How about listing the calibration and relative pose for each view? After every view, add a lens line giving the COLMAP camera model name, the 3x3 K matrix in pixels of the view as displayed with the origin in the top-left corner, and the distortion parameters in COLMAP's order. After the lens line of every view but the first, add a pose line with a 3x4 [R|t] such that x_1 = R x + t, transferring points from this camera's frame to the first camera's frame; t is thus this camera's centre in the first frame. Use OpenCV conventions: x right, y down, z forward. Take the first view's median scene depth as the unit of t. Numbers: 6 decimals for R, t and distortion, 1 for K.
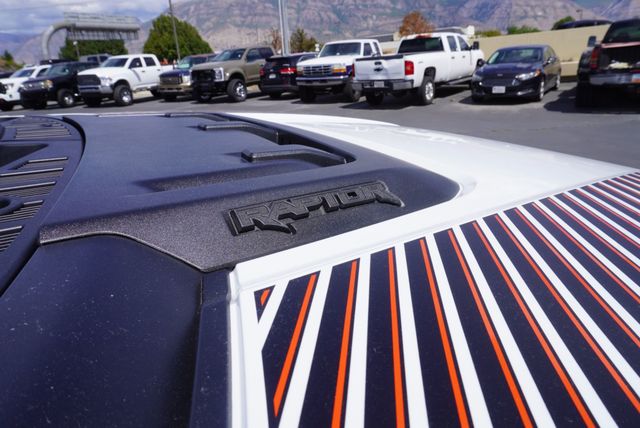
lens RADIAL K [[431.9, 0, 320.0], [0, 431.9, 214.0], [0, 0, 1]] dist [-0.047615, 0.039191]
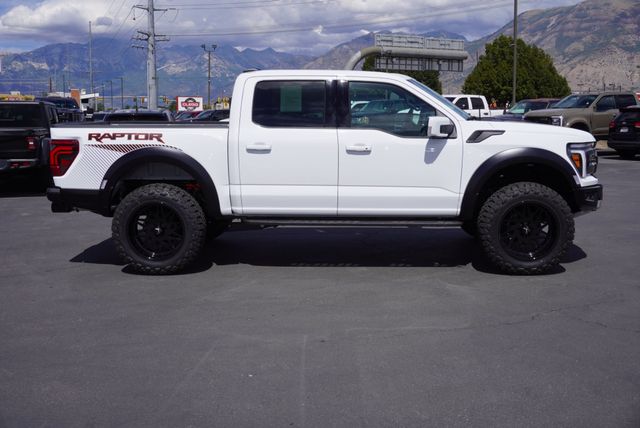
lens RADIAL K [[792.4, 0, 320.0], [0, 792.4, 214.0], [0, 0, 1]] dist [0.014040, -0.017459]
pose [[0.856260, 0.120752, -0.502233, 0.059456], [-0.221080, 0.964409, -0.145046, 0.060471], [0.466844, 0.235231, 0.852481, -0.173405]]
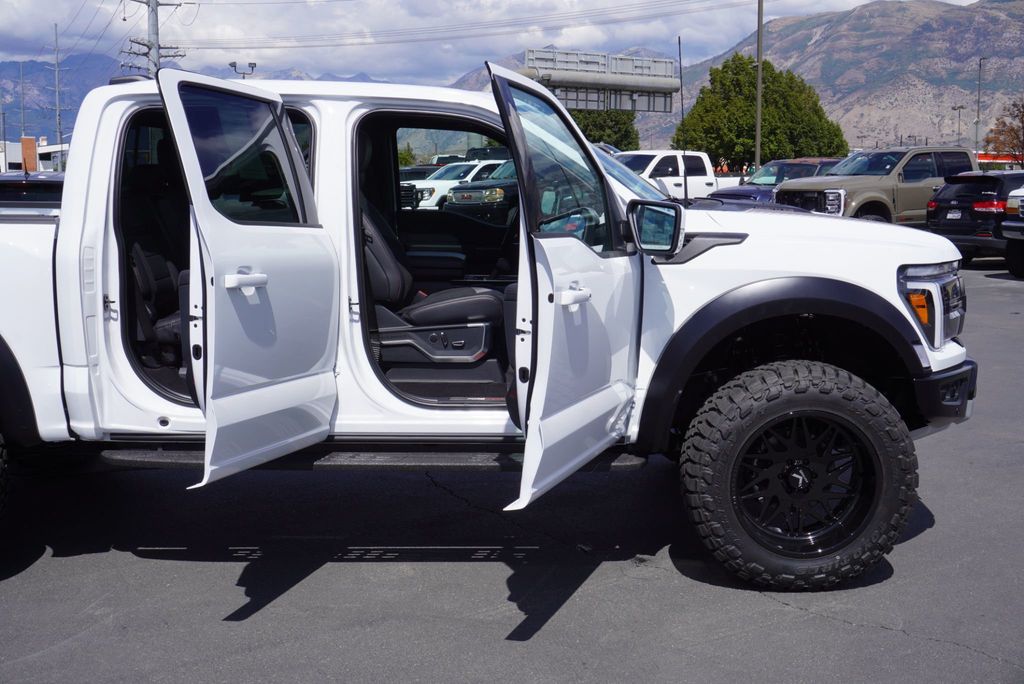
lens RADIAL K [[1267.8, 0, 512.0], [0, 1267.8, 342.0], [0, 0, 1]] dist [0.014040, -0.017459]
pose [[0.880547, 0.121026, -0.458246, 0.037855], [-0.213409, 0.964534, -0.155339, 0.038719], [0.423194, 0.234577, 0.875146, -0.112472]]
